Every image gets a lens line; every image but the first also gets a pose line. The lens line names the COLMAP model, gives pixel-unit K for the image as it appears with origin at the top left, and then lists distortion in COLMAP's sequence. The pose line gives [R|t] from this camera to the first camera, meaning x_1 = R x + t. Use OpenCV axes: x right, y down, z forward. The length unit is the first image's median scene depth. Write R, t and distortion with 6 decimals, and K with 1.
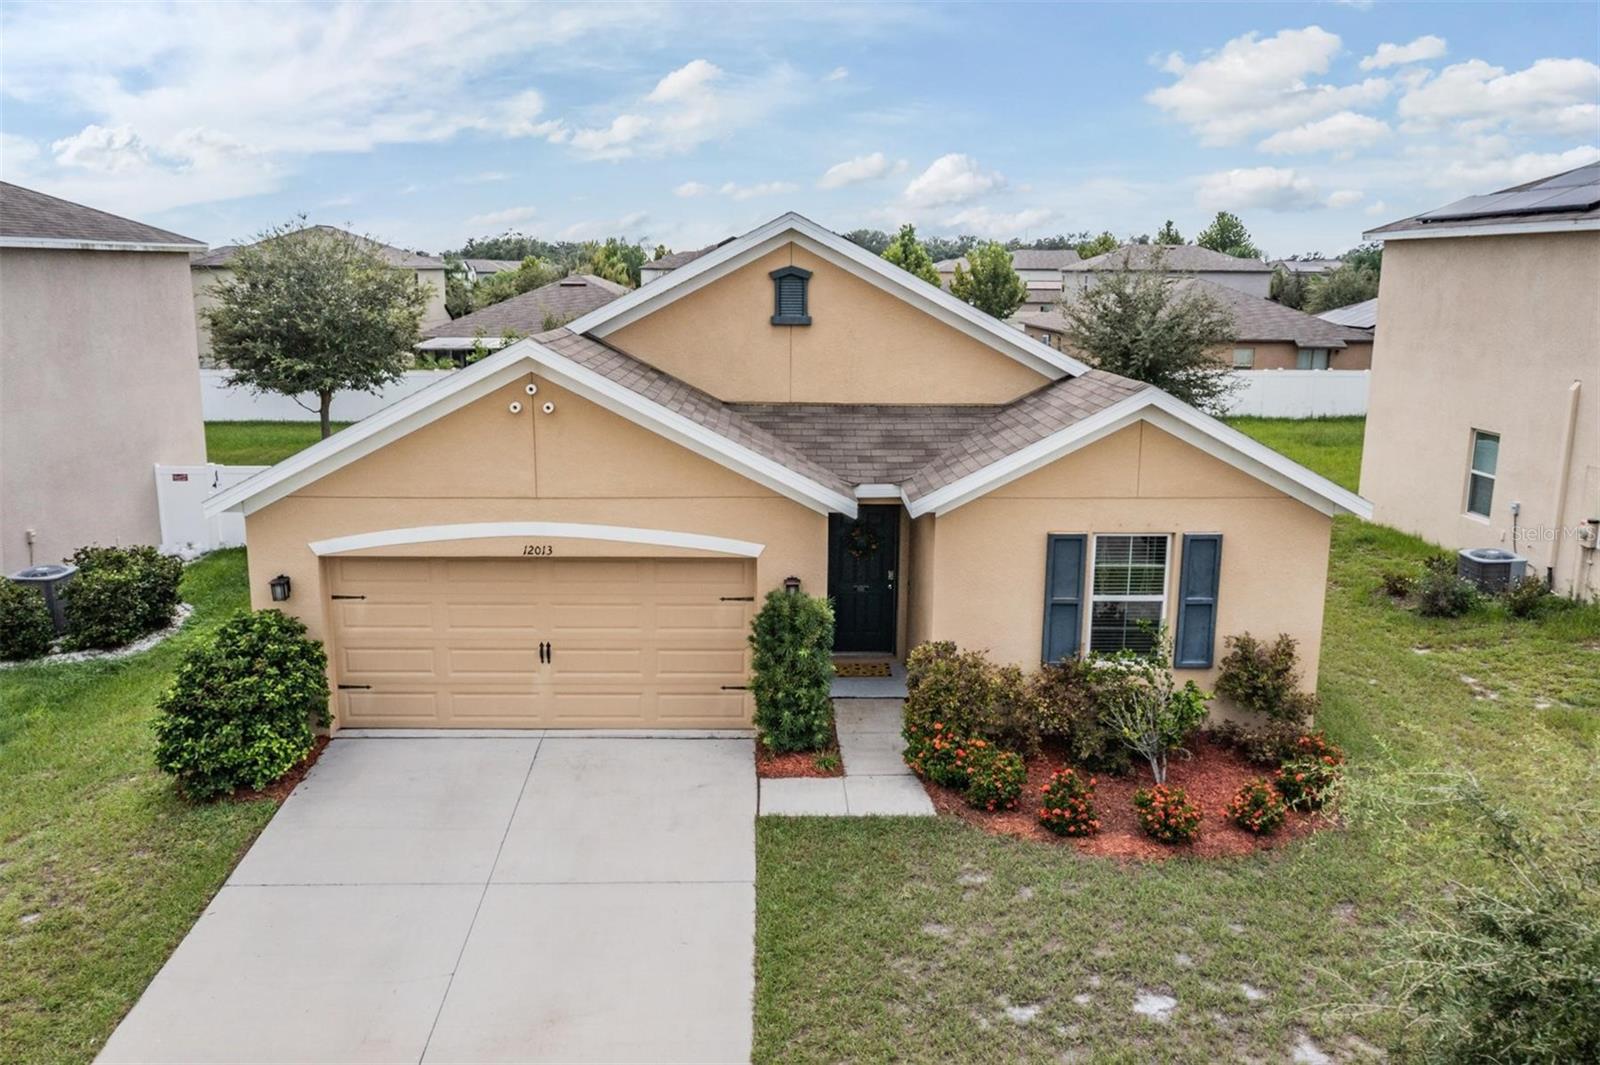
lens RADIAL K [[1251.2, 0, 792.9], [0, 1251.2, 524.7], [0, 0, 1]] dist [-0.015488, -0.000402]
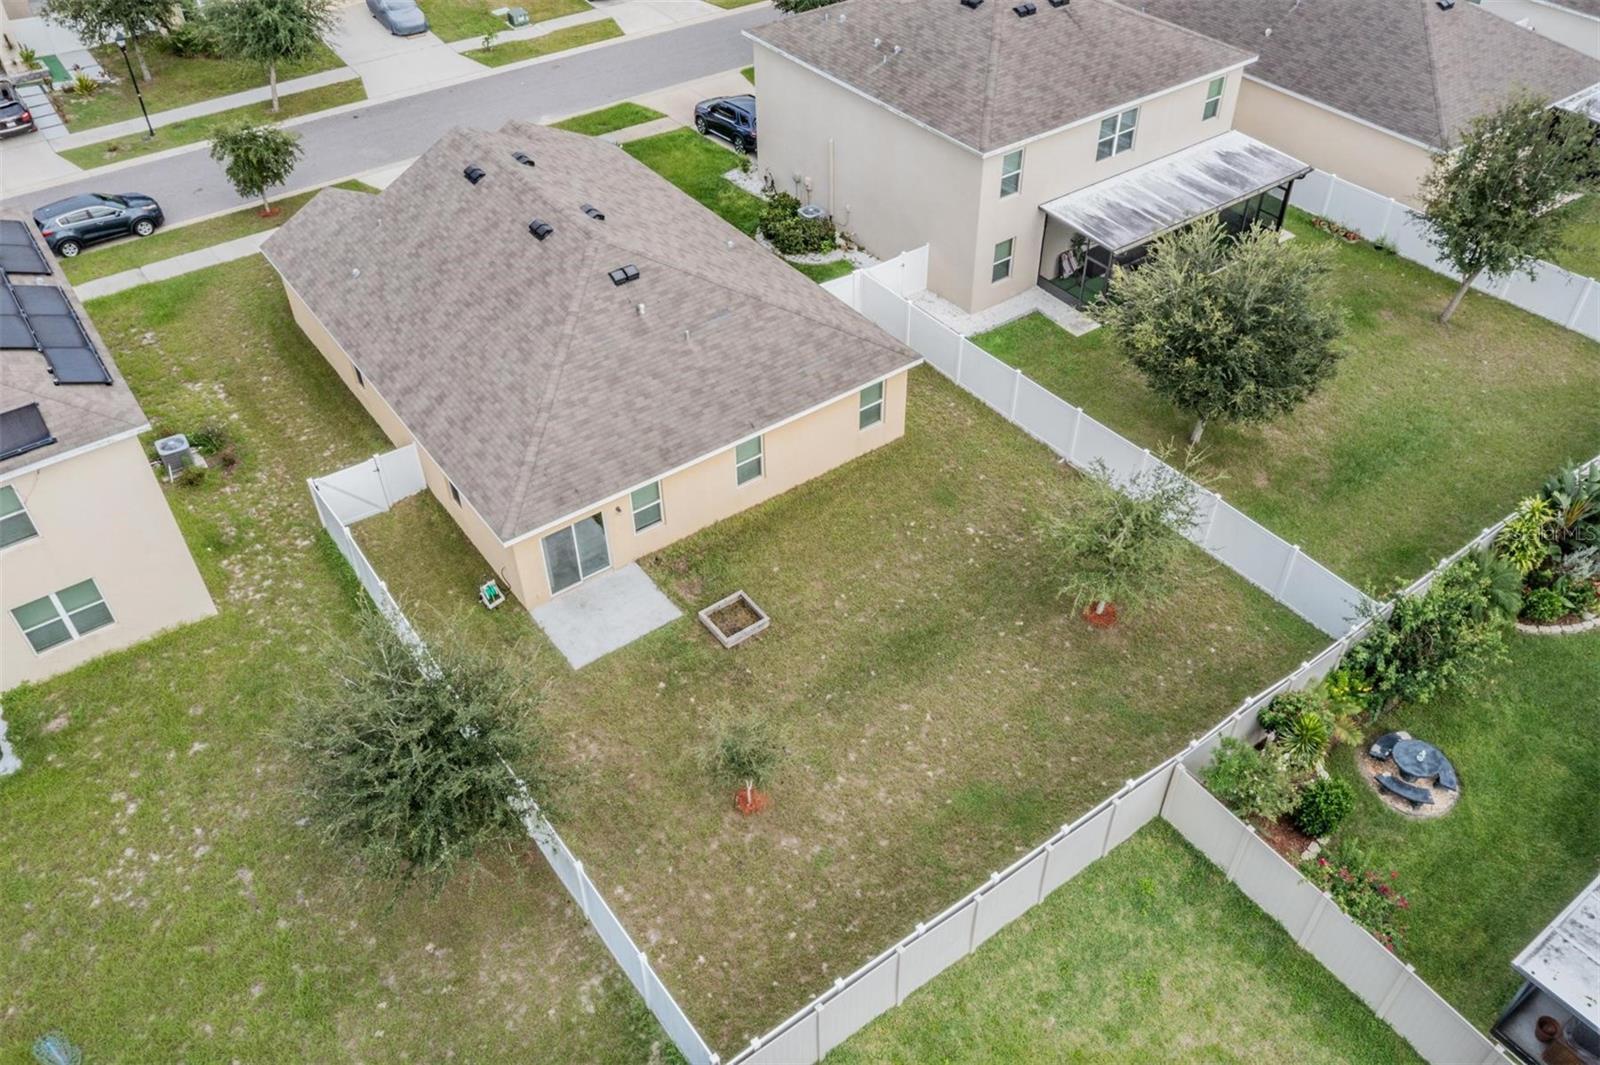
lens RADIAL K [[1254.3, 0, 800.0], [0, 1254.3, 532.5], [0, 0, 1]] dist [-0.021526, -0.000357]
pose [[-0.820671, 0.372114, -0.433625, 0.950936], [-0.123385, 0.625572, 0.770348, -2.006241], [0.557921, 0.685705, -0.467475, 3.540492]]
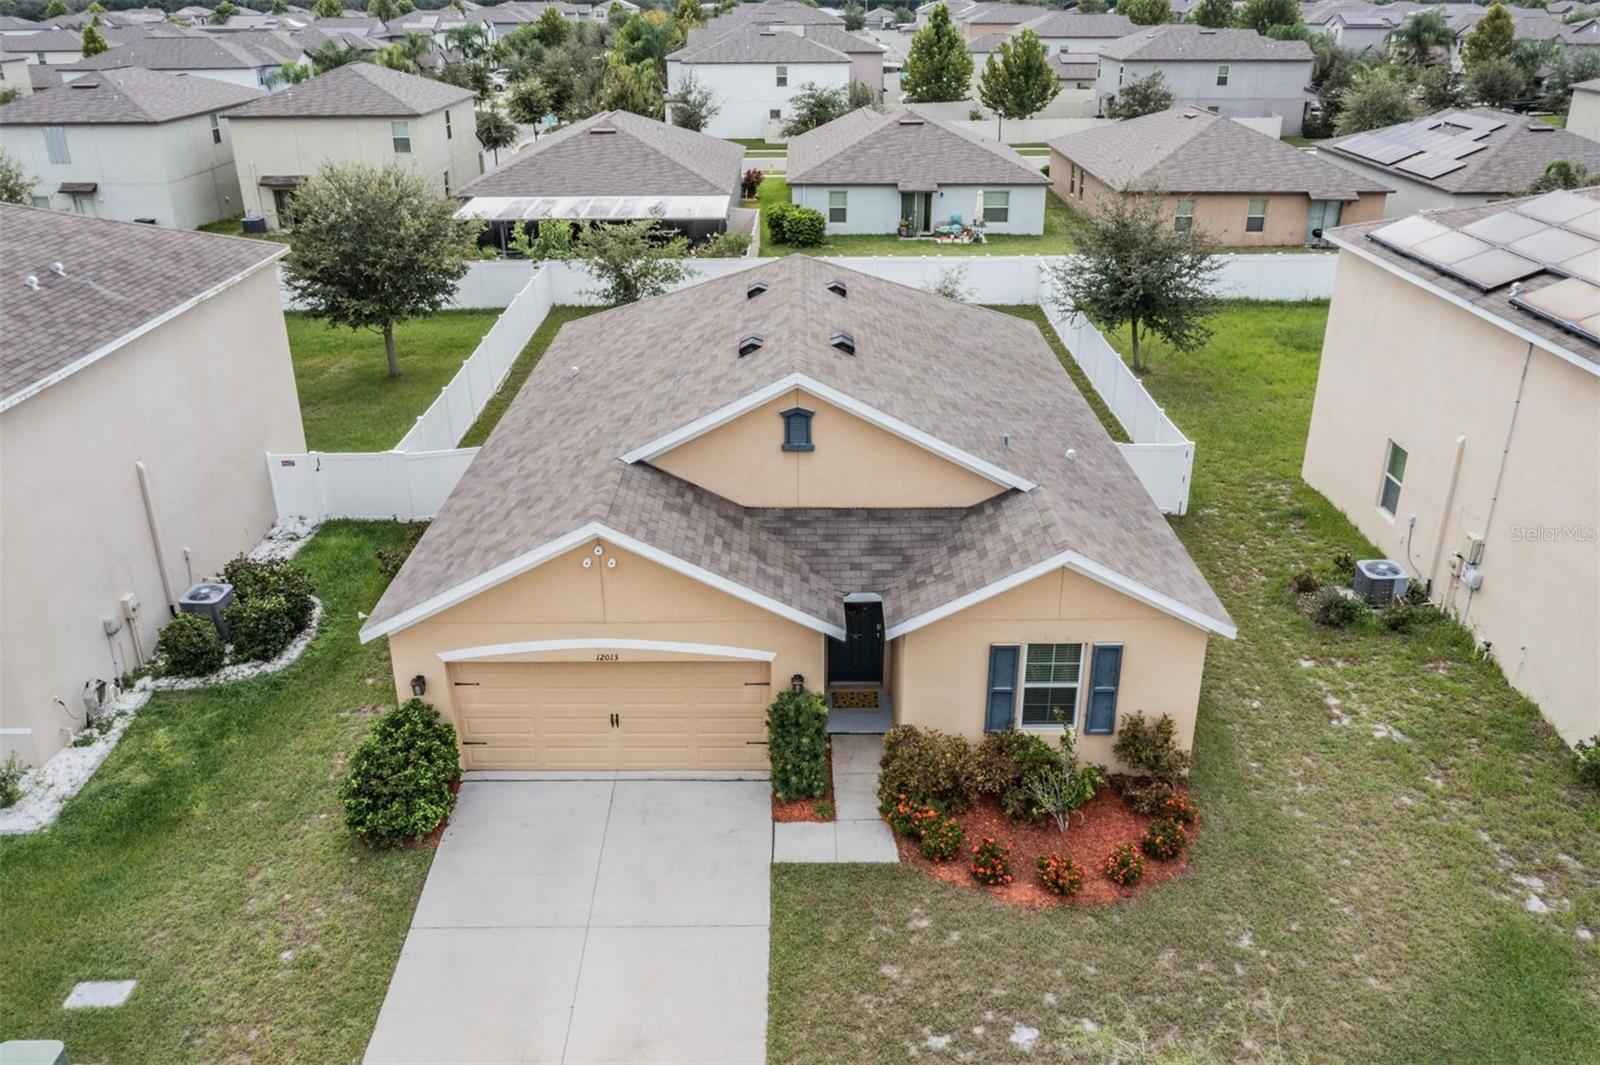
lens RADIAL K [[1254.3, 0, 800.0], [0, 1254.3, 532.5], [0, 0, 1]] dist [-0.021526, -0.000357]
pose [[0.999743, -0.001526, -0.022598, 0.033395], [0.006346, 0.976636, 0.214809, -0.405534], [0.021742, -0.214897, 0.976395, -0.281833]]
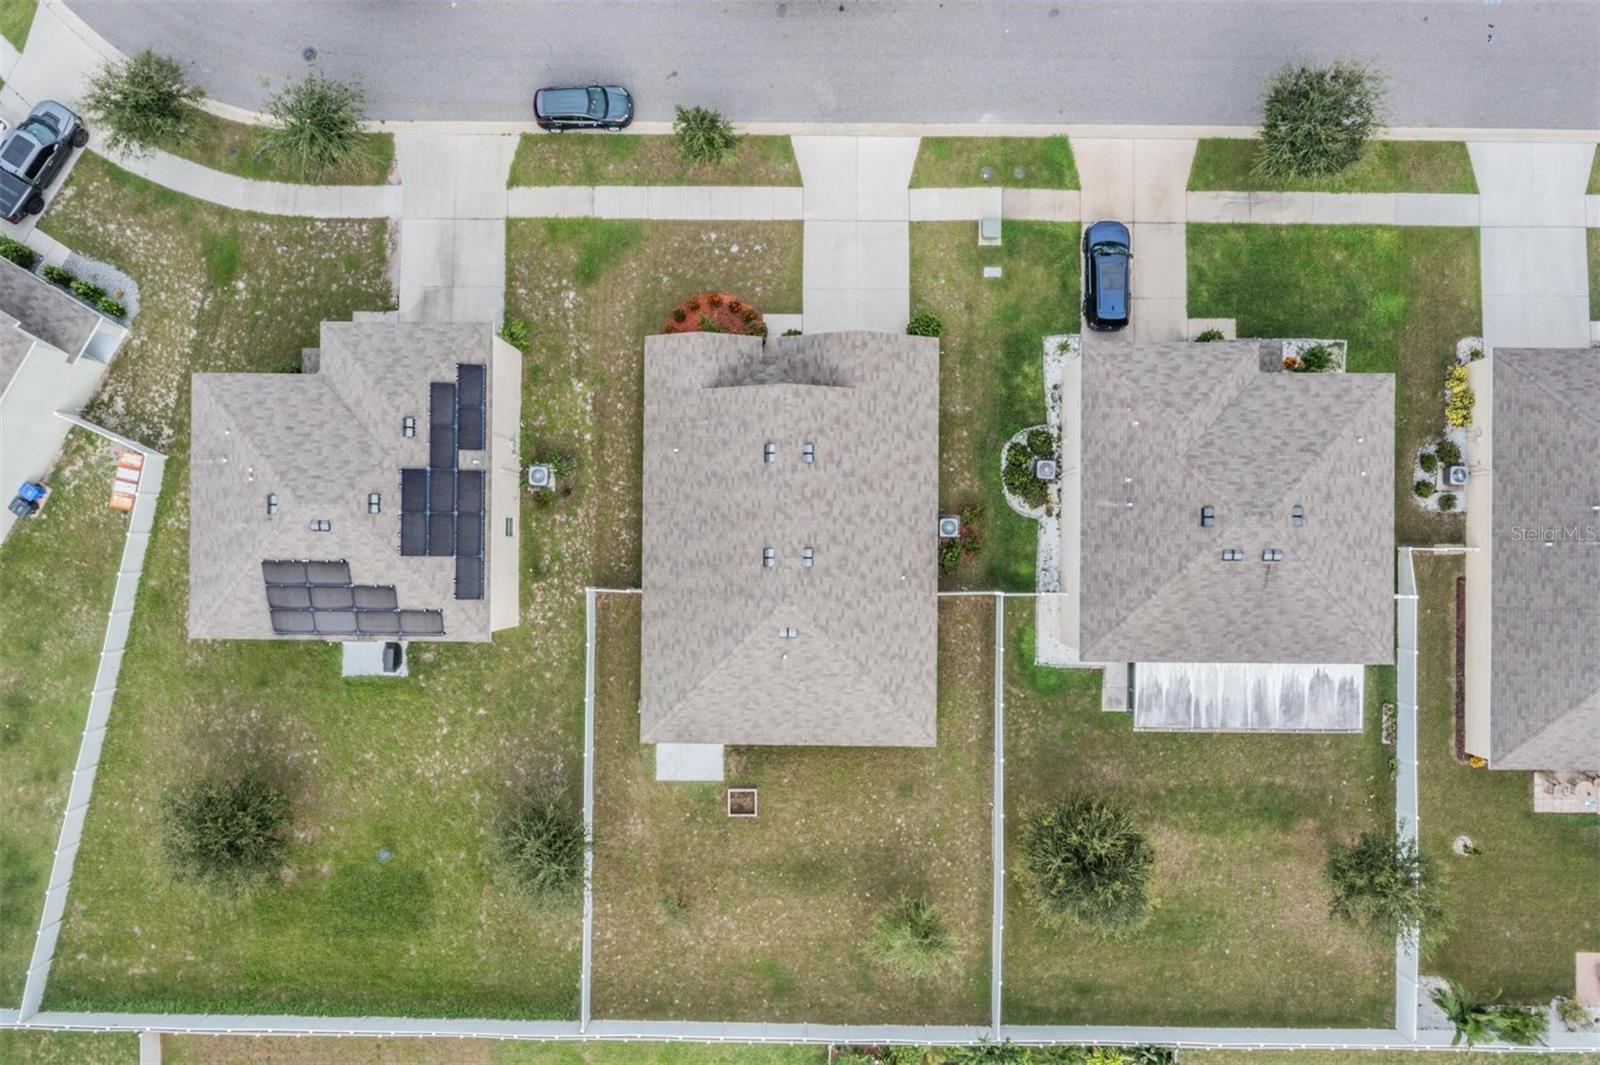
lens RADIAL K [[1254.3, 0, 800.0], [0, 1254.3, 532.5], [0, 0, 1]] dist [-0.021526, -0.000357]
pose [[-0.999560, -0.029616, -0.001737, -0.032551], [0.004038, -0.193817, 0.981029, -4.053456], [-0.029390, 0.980591, 0.193851, 0.831399]]
